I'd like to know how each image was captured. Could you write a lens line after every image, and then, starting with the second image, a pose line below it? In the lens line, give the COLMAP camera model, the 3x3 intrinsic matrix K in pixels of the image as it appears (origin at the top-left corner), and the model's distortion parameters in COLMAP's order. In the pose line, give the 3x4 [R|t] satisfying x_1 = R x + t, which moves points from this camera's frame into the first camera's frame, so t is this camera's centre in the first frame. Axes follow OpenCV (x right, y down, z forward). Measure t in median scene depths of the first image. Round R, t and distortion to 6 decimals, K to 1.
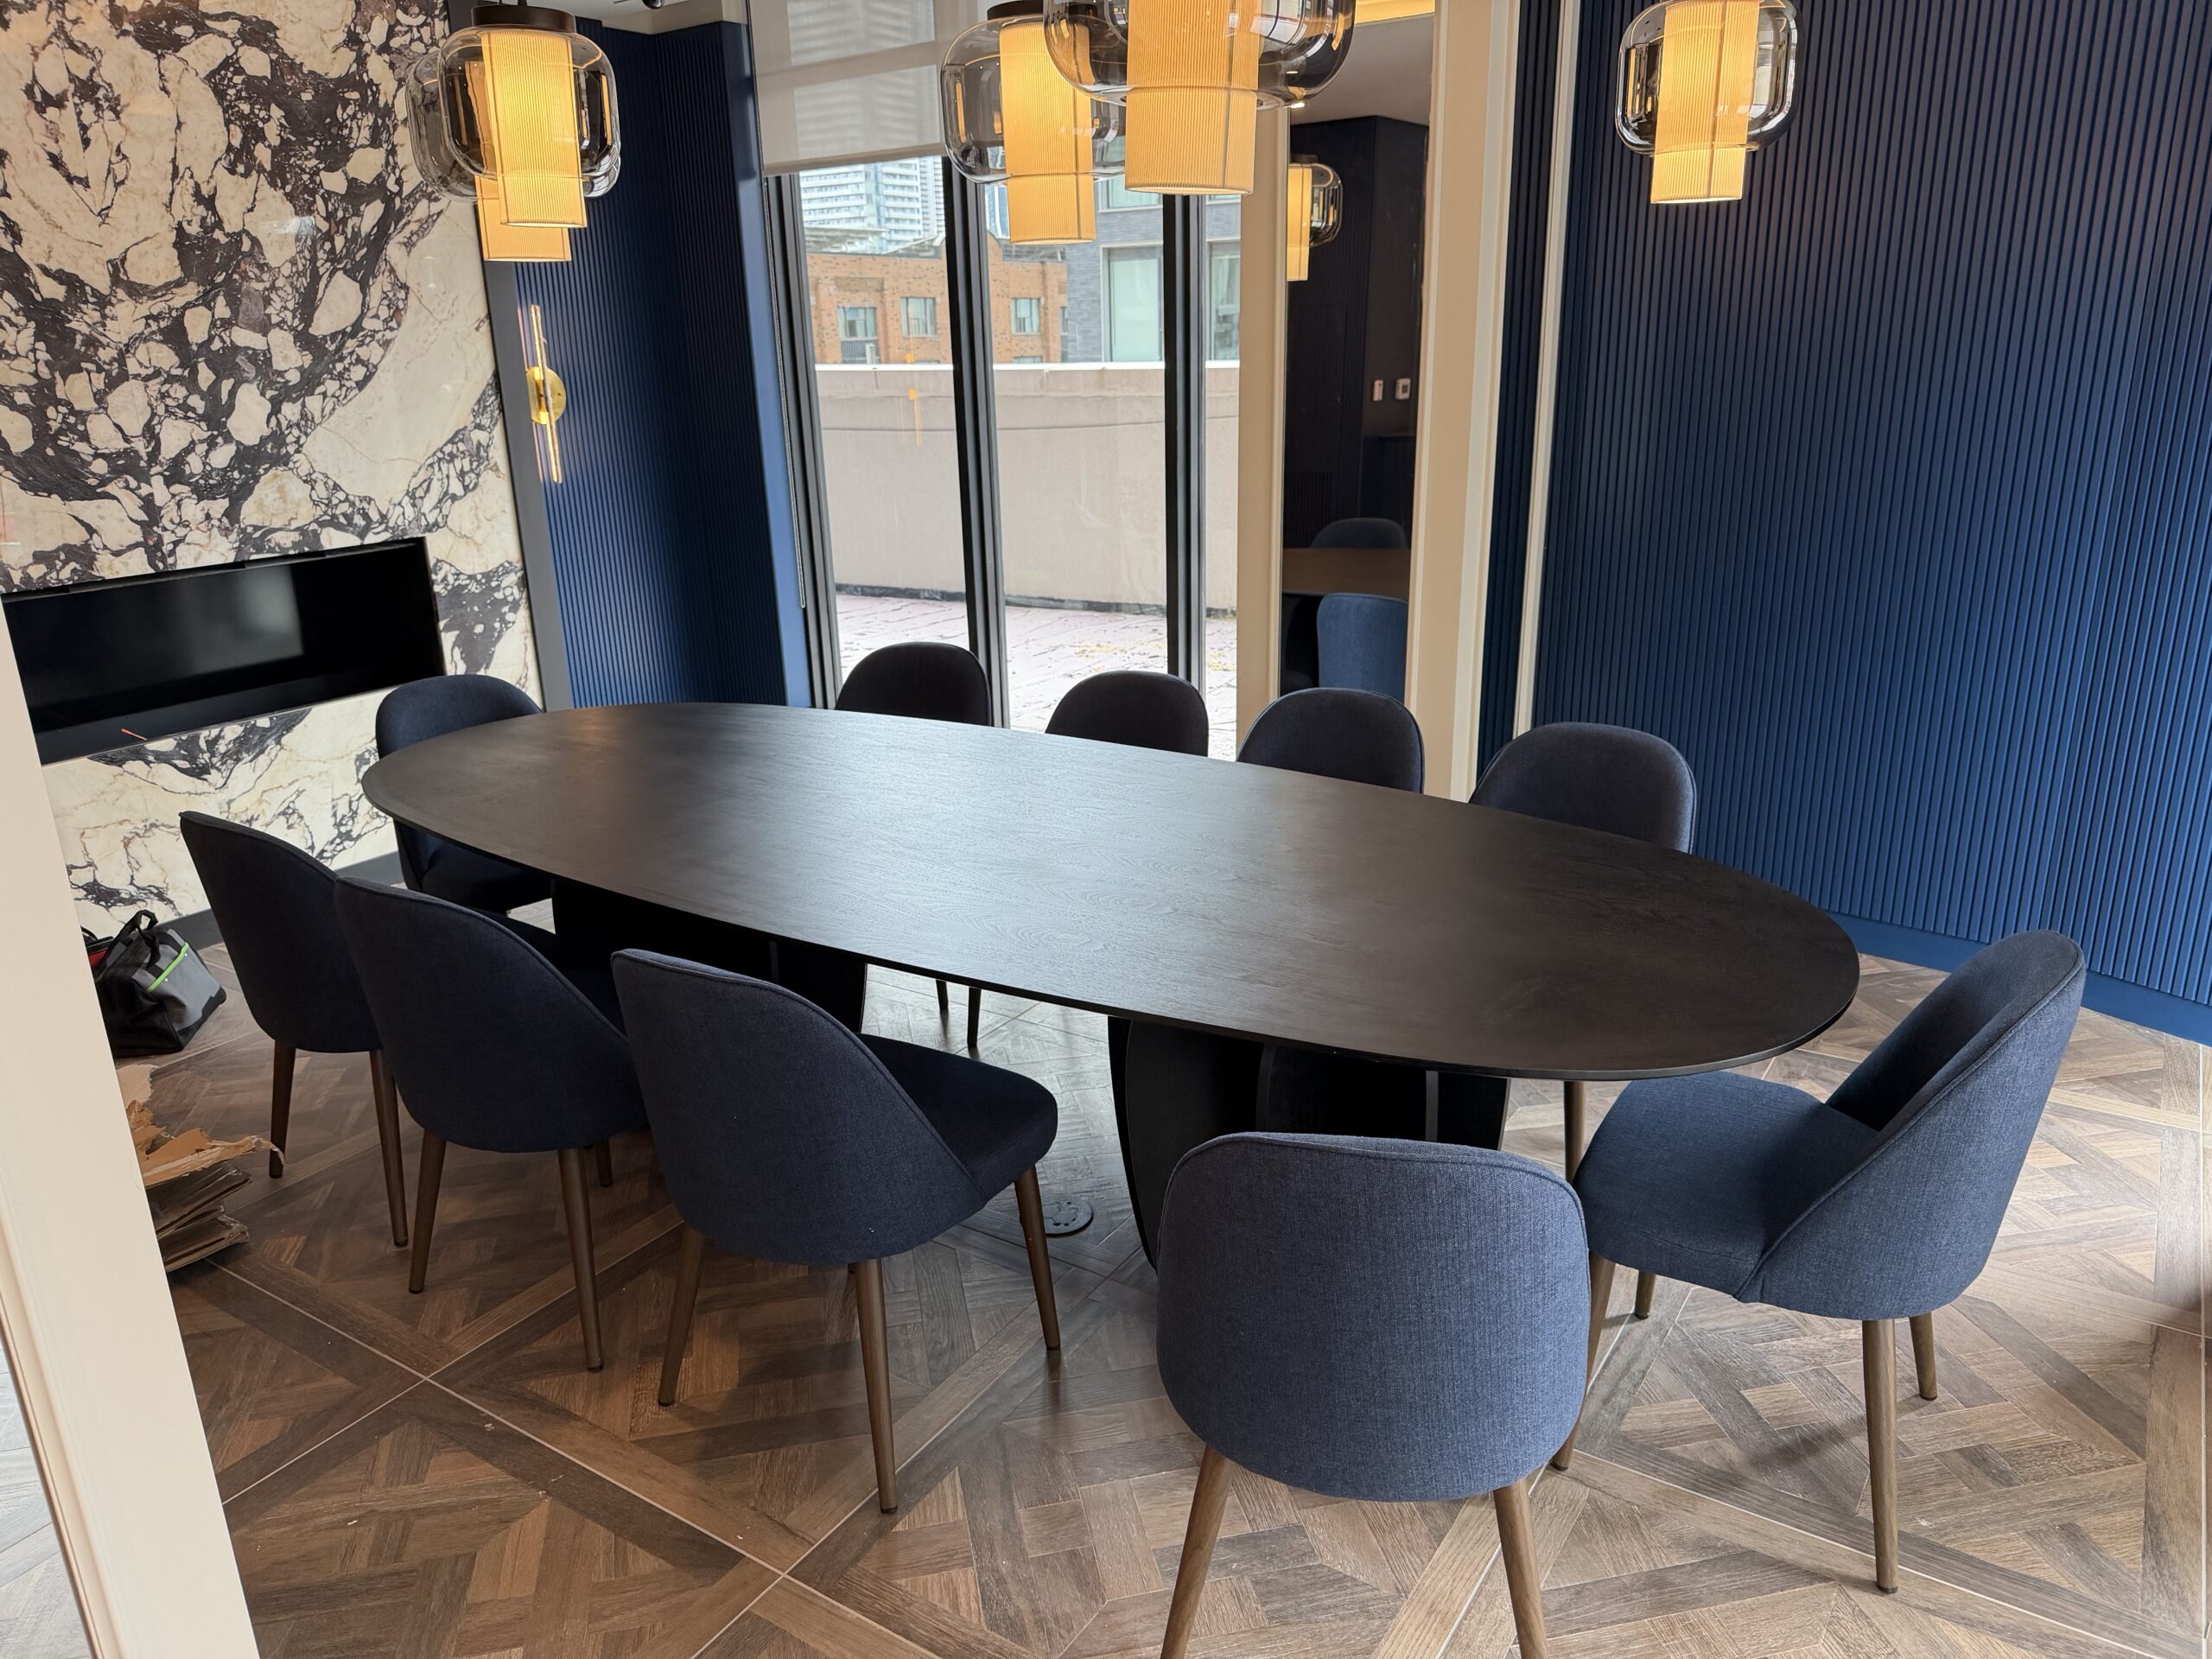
lens RADIAL K [[1552.7, 0, 1117.8], [0, 1552.7, 818.8], [0, 0, 1]] dist [0.041256, 0.017281]
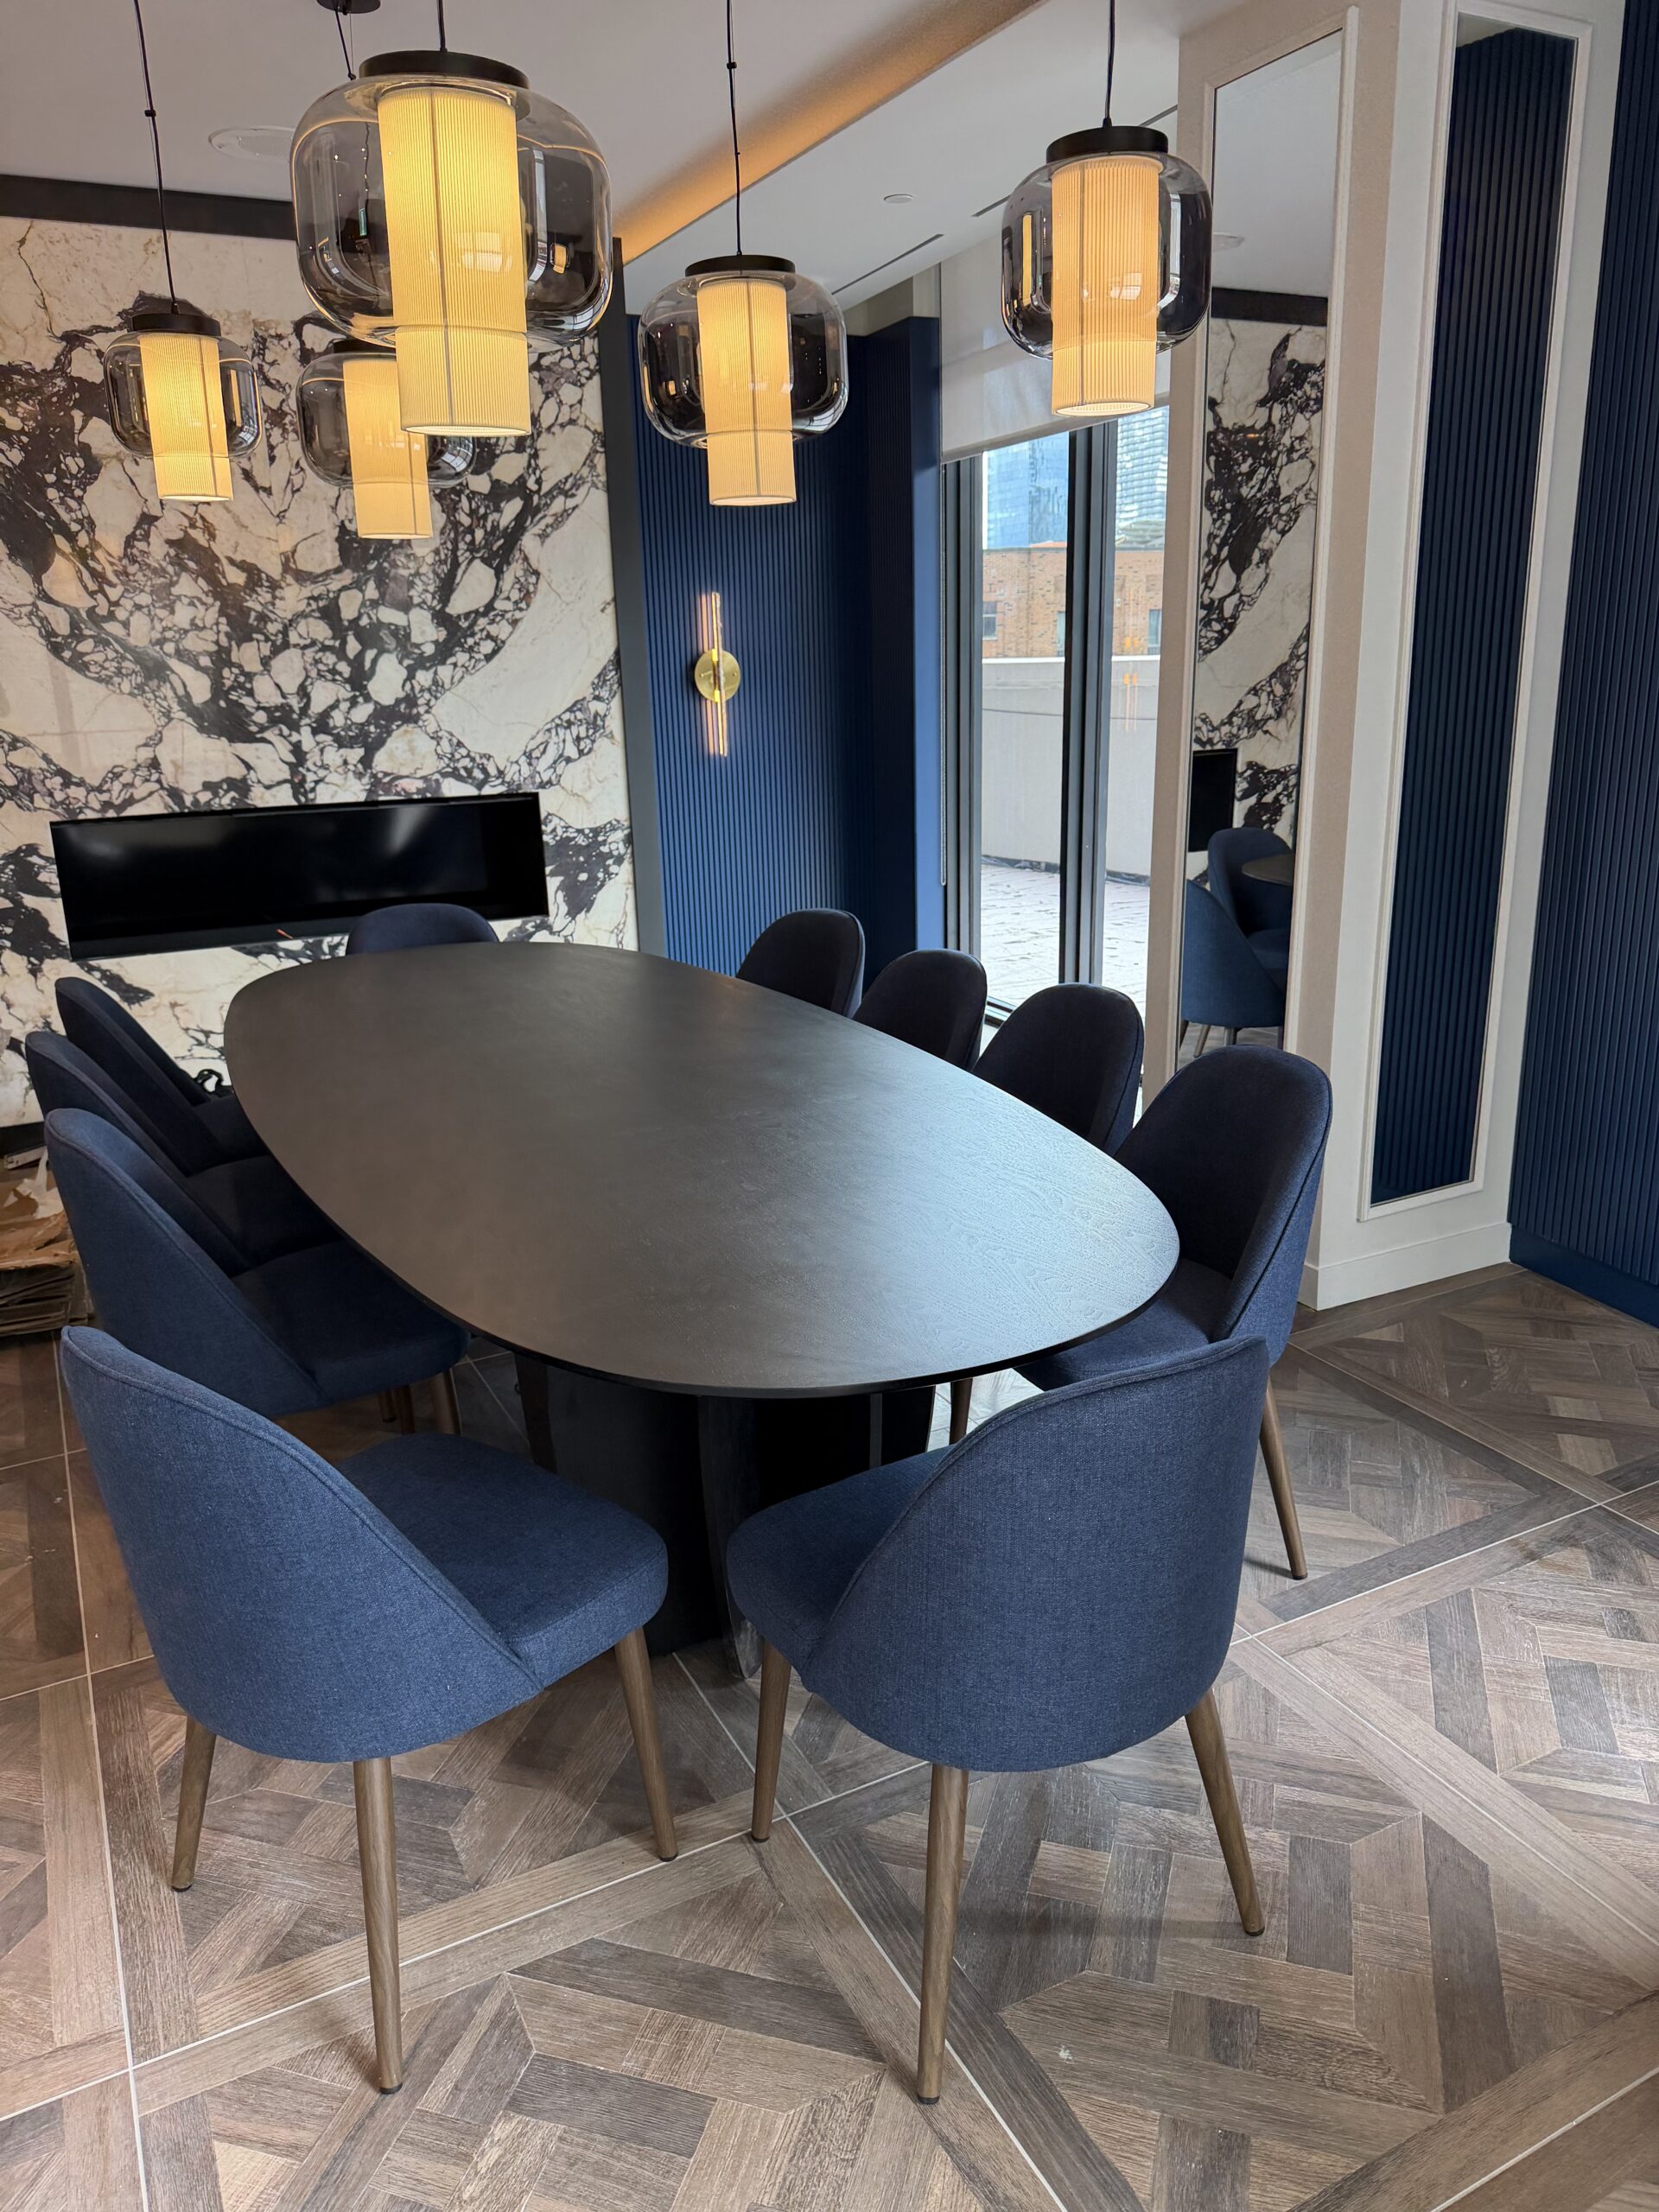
lens RADIAL K [[1552.7, 0, 832.6], [0, 1552.7, 1113.8], [0, 0, 1]] dist [0.041256, 0.017281]
pose [[0.873959, 0.140607, -0.465215, 0.342051], [-0.147201, 0.988854, 0.022337, -0.005368], [0.463171, 0.048958, 0.884916, 0.117933]]
